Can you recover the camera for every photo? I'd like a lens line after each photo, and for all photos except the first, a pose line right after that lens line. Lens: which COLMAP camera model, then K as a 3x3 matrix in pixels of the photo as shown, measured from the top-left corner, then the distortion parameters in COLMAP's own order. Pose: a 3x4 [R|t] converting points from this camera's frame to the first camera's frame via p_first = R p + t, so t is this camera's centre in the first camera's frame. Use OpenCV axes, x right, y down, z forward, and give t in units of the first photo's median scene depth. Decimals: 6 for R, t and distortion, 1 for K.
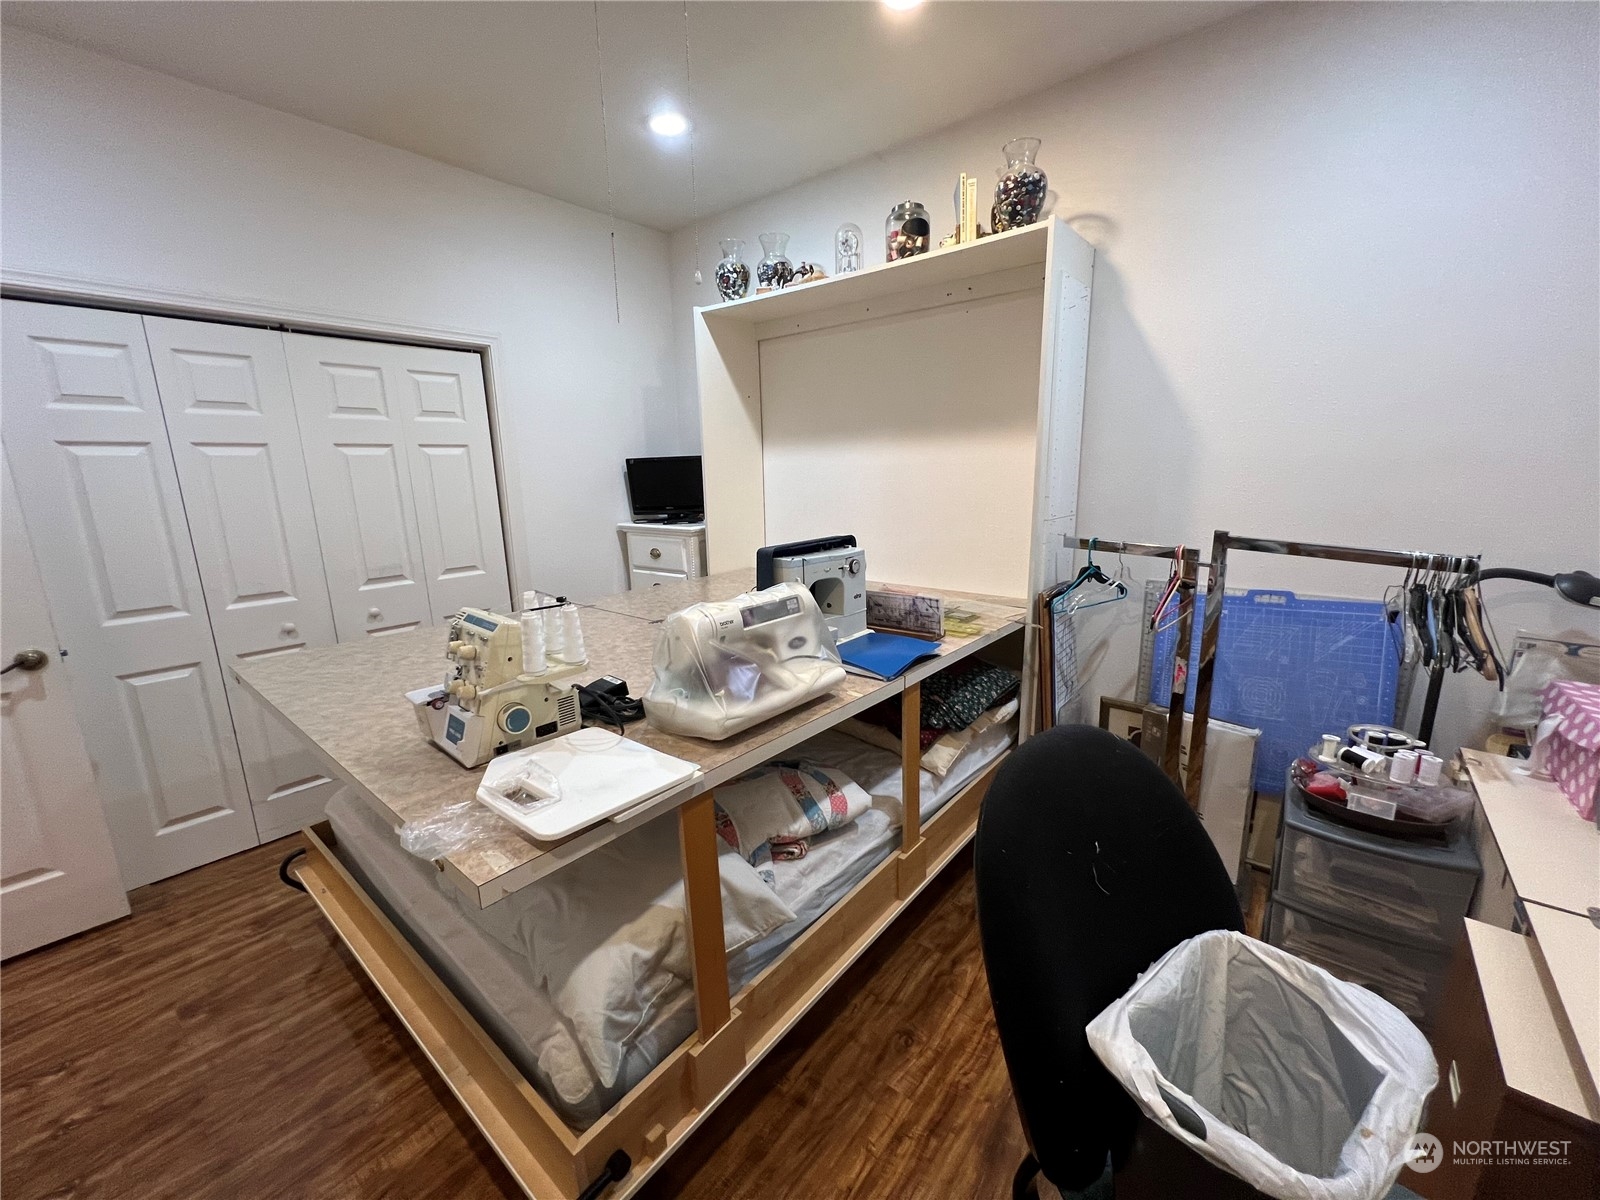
lens RADIAL K [[639.4, 0, 800.7], [0, 639.4, 602.7], [0, 0, 1]] dist [0.000434, 0.000255]
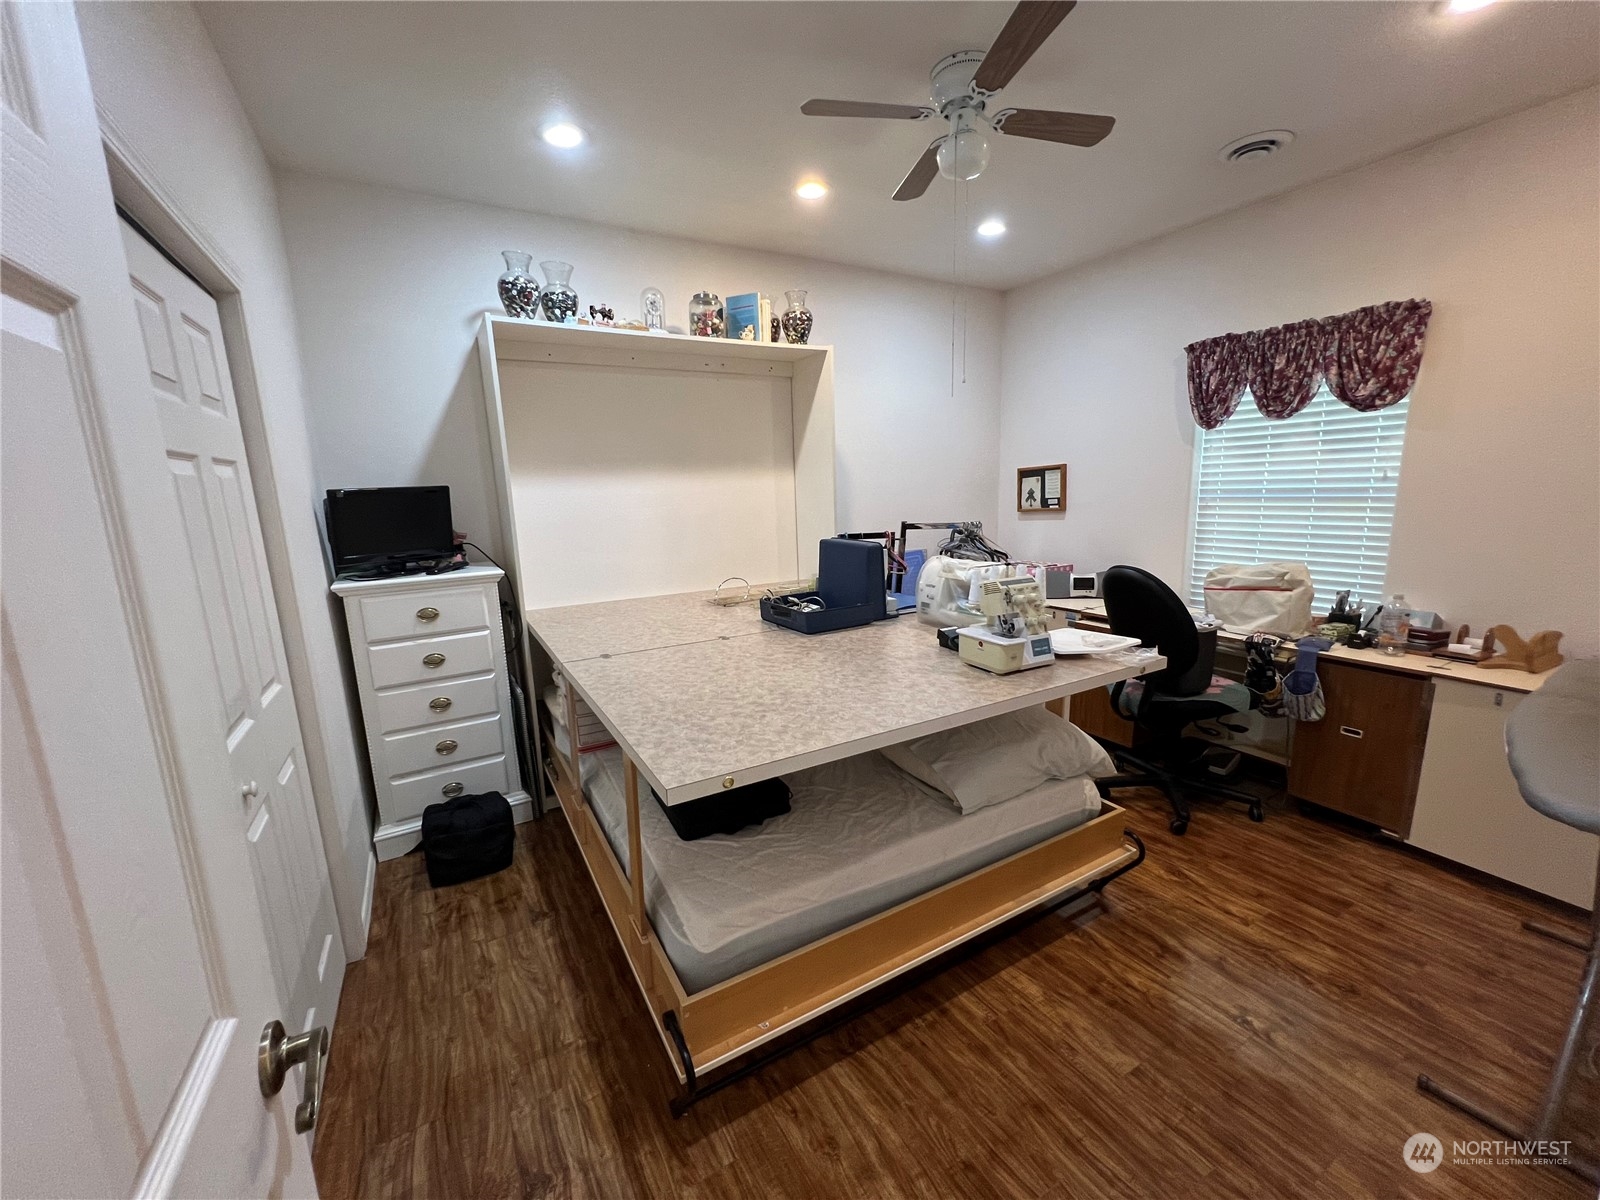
lens RADIAL K [[639.4, 0, 797.9], [0, 639.4, 597.4], [0, 0, 1]] dist [0.000434, 0.000255]
pose [[0.375468, -0.150841, 0.914478, -1.069632], [0.220979, 0.972783, 0.069728, -0.074789], [-0.900106, 0.175900, 0.398582, 0.434258]]
